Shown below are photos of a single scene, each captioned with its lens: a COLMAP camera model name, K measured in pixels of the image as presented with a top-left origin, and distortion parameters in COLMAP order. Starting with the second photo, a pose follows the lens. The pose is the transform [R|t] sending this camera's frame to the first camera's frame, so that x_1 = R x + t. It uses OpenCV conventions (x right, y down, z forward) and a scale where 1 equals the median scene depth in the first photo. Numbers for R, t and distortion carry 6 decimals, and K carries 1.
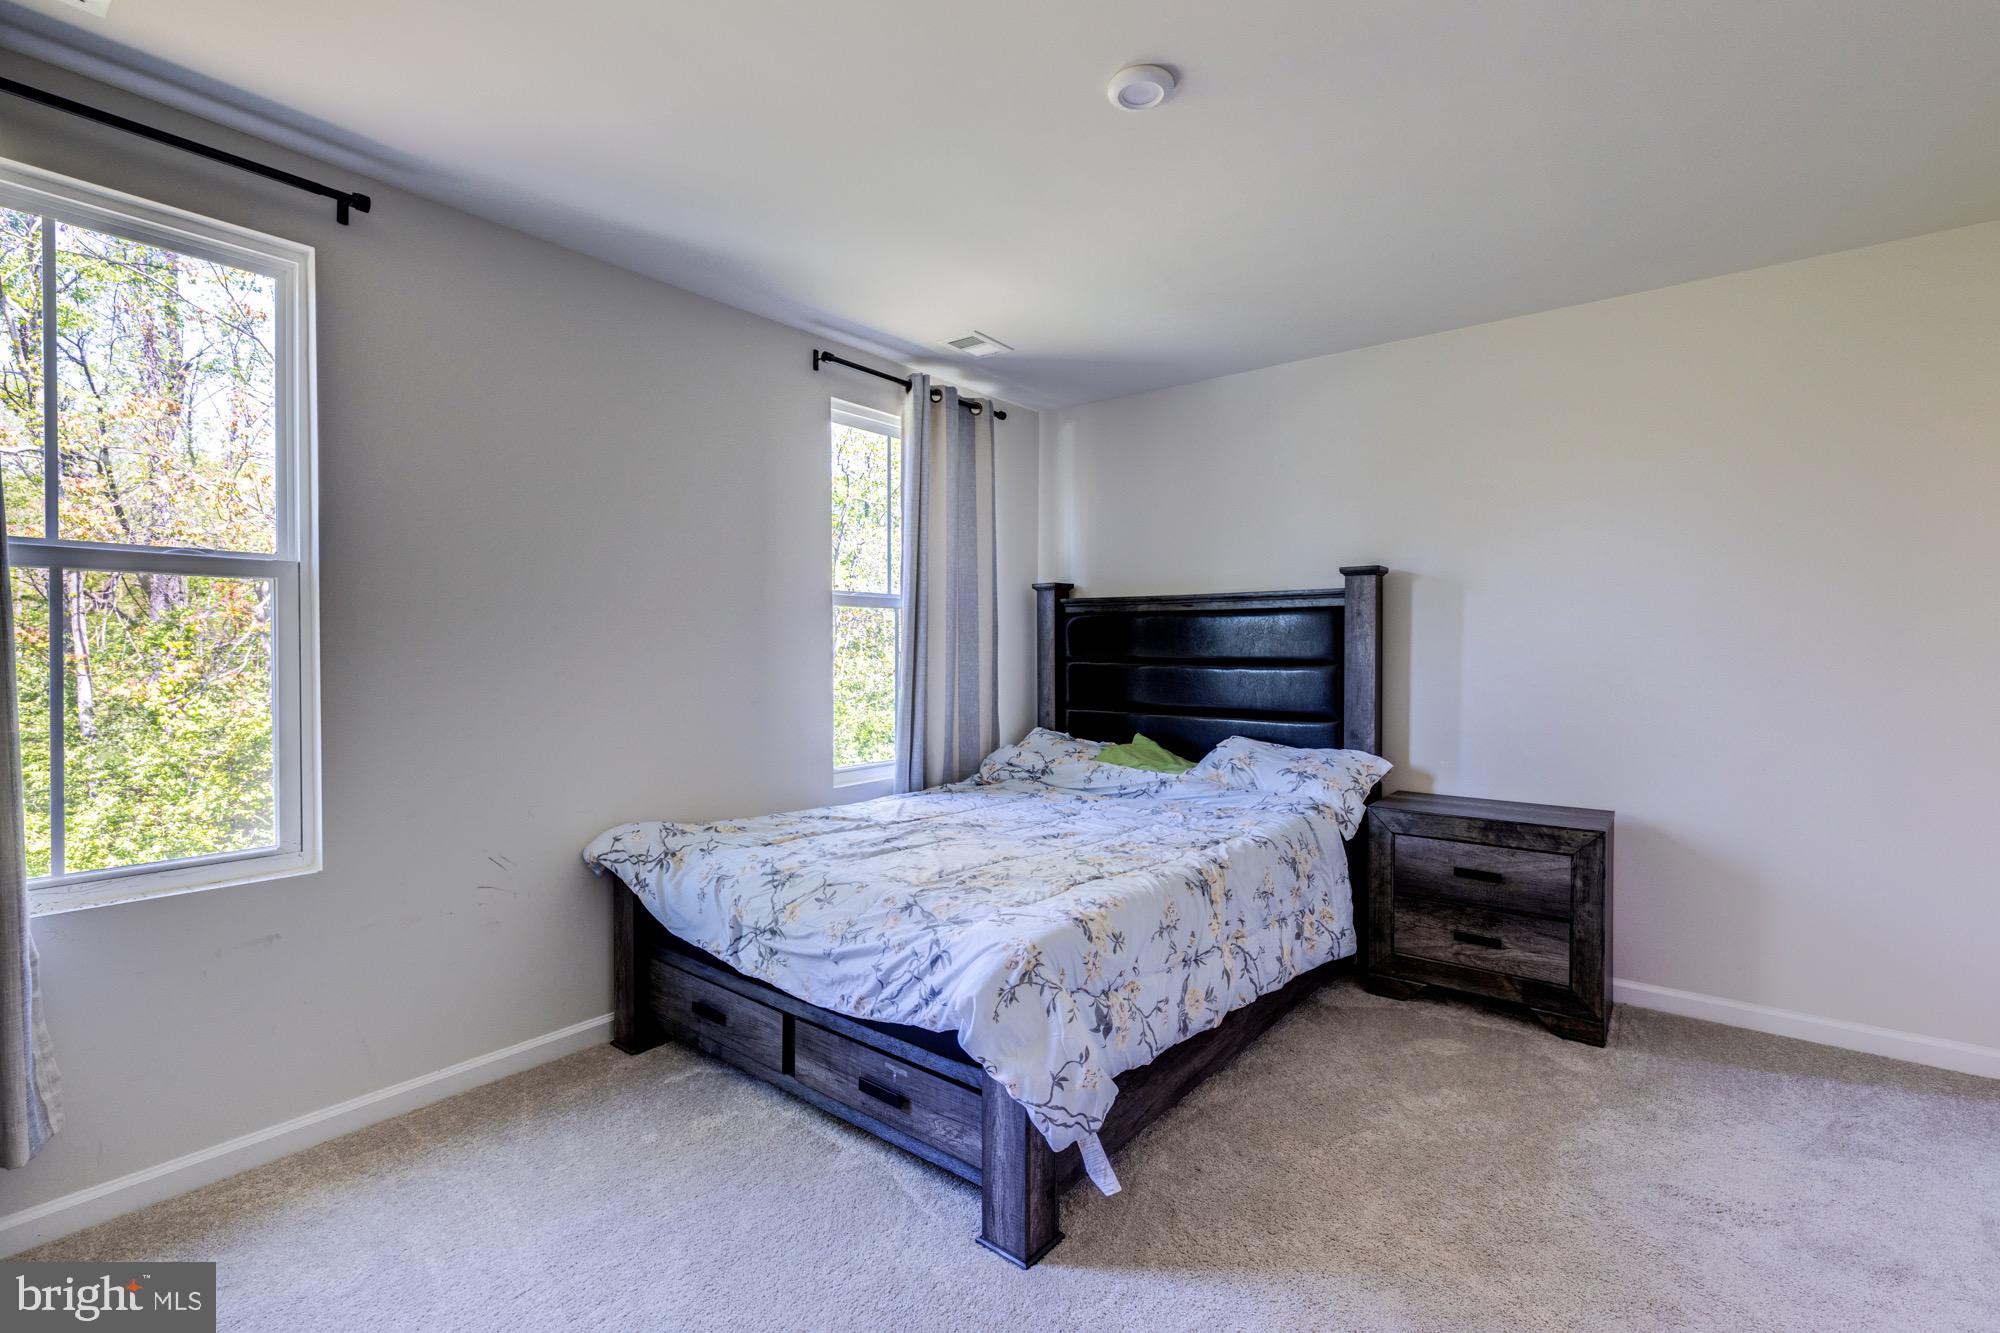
lens RADIAL K [[851.1, 0, 1000.0], [0, 851.1, 666.5], [0, 0, 1]] dist [-0.000033, 0.000099]
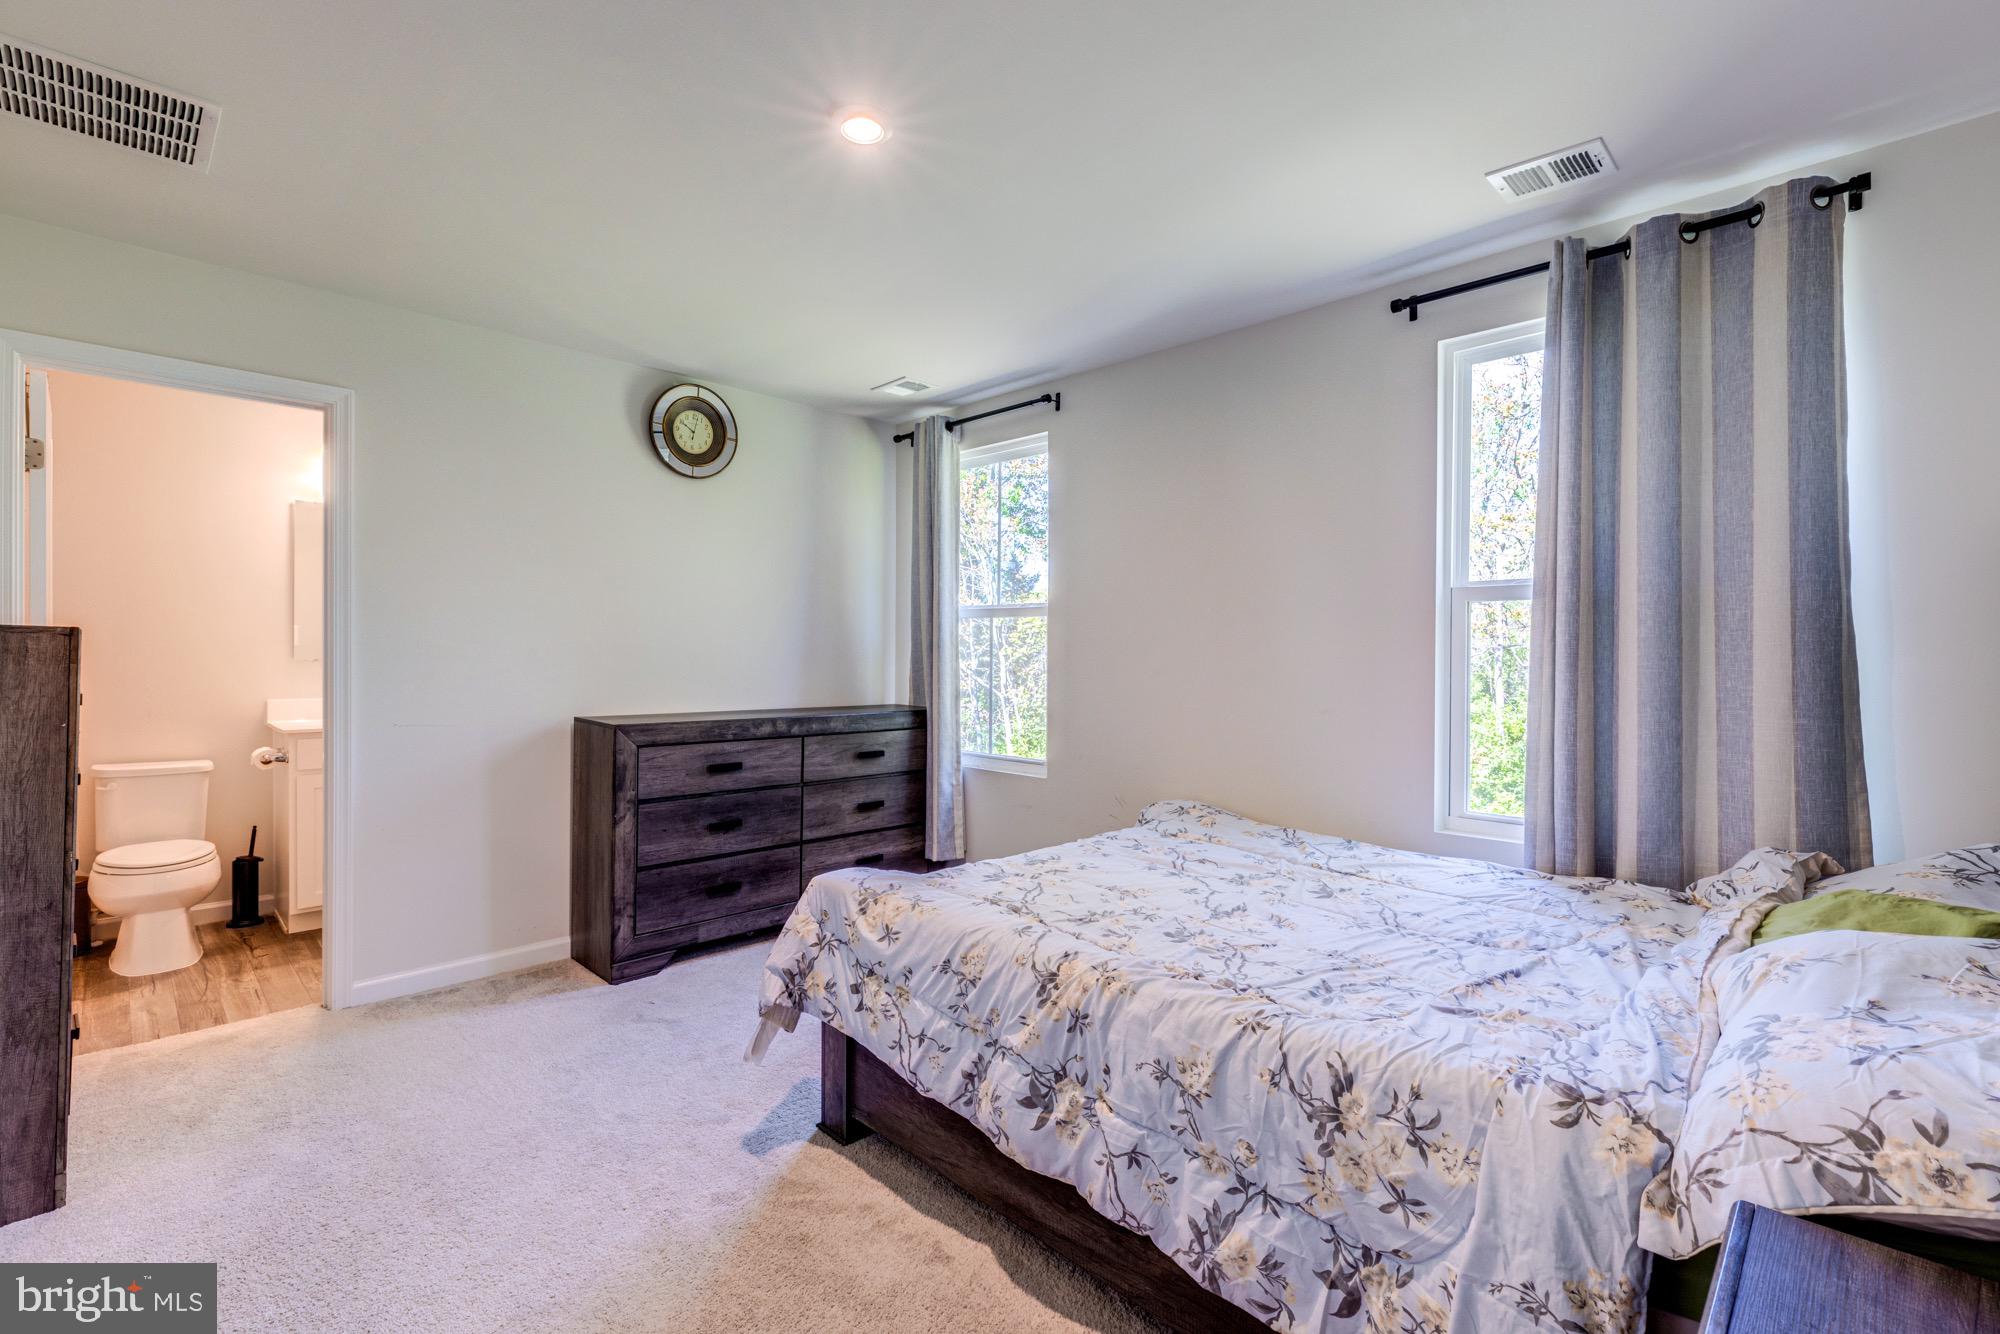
lens RADIAL K [[899.0, 0, 1012.4], [0, 899.0, 657.8], [0, 0, 1]] dist [0.003569, 0.001514]
pose [[-0.093116, 0.009050, -0.995614, 0.831795], [-0.028494, 0.999525, 0.011750, -0.023352], [0.995247, 0.029463, -0.092813, 0.844612]]
